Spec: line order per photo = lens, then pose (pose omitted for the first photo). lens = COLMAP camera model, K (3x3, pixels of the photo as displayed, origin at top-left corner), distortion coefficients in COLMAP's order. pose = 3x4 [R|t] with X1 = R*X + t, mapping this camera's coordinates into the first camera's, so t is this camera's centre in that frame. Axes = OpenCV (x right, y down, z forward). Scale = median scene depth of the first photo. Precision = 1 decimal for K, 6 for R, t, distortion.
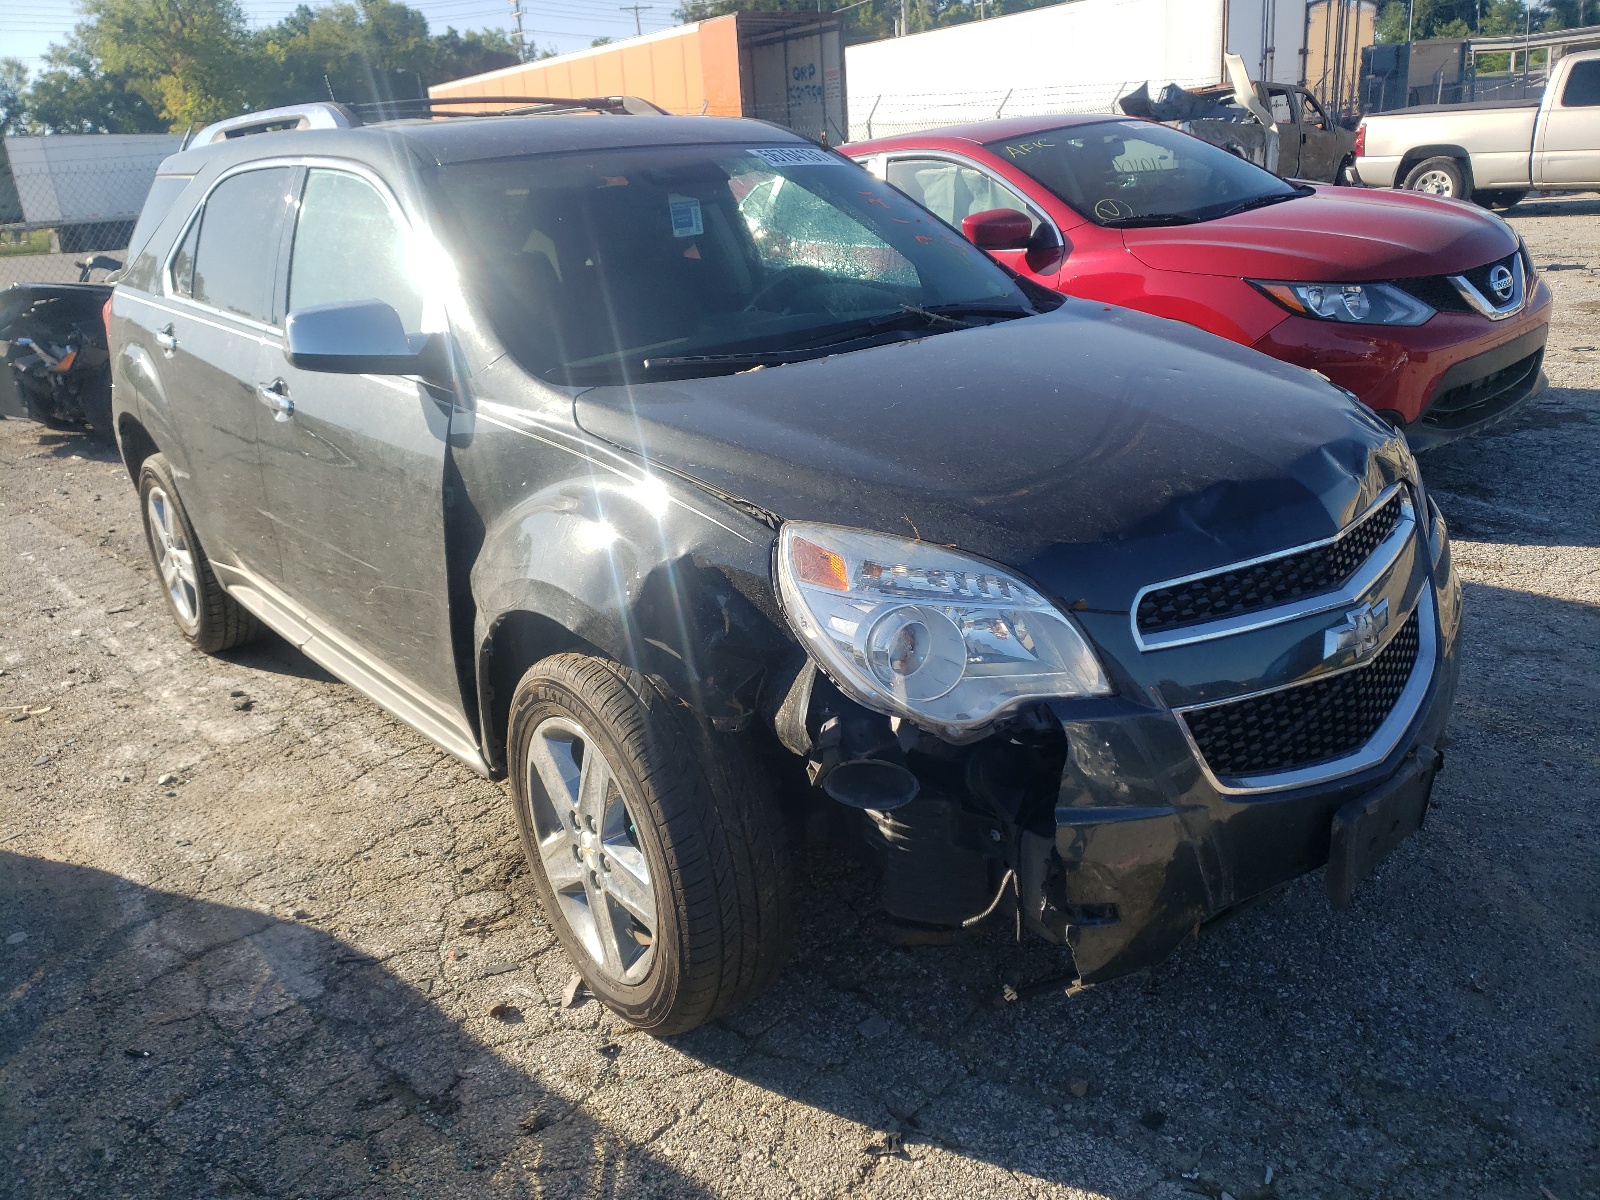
lens RADIAL K [[1229.6, 0, 800.0], [0, 1229.6, 600.0], [0, 0, 1]] dist [0.071881, 0.000036]
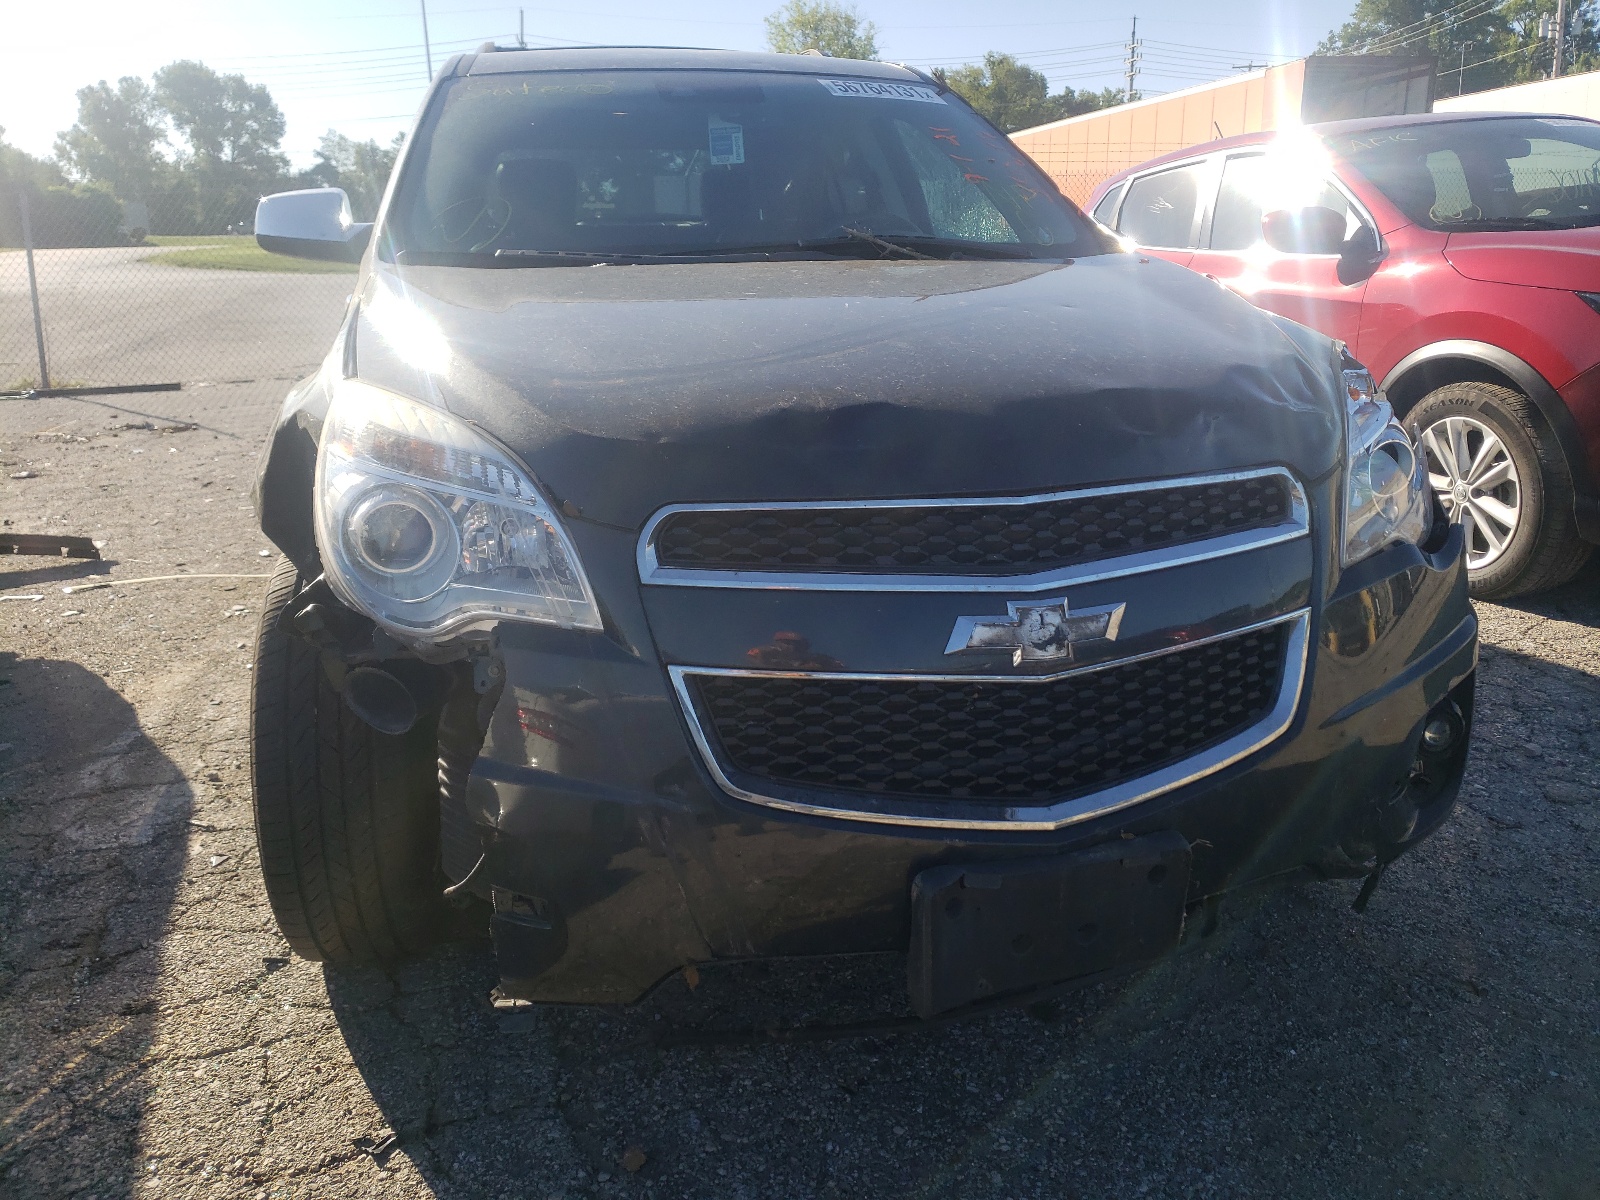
lens RADIAL K [[1229.6, 0, 800.0], [0, 1229.6, 600.0], [0, 0, 1]] dist [0.071881, 0.000036]
pose [[0.910289, 0.164877, -0.379724, 0.474709], [-0.180502, 0.983558, -0.005645, 0.027690], [0.372550, 0.073680, 0.925083, 0.244038]]
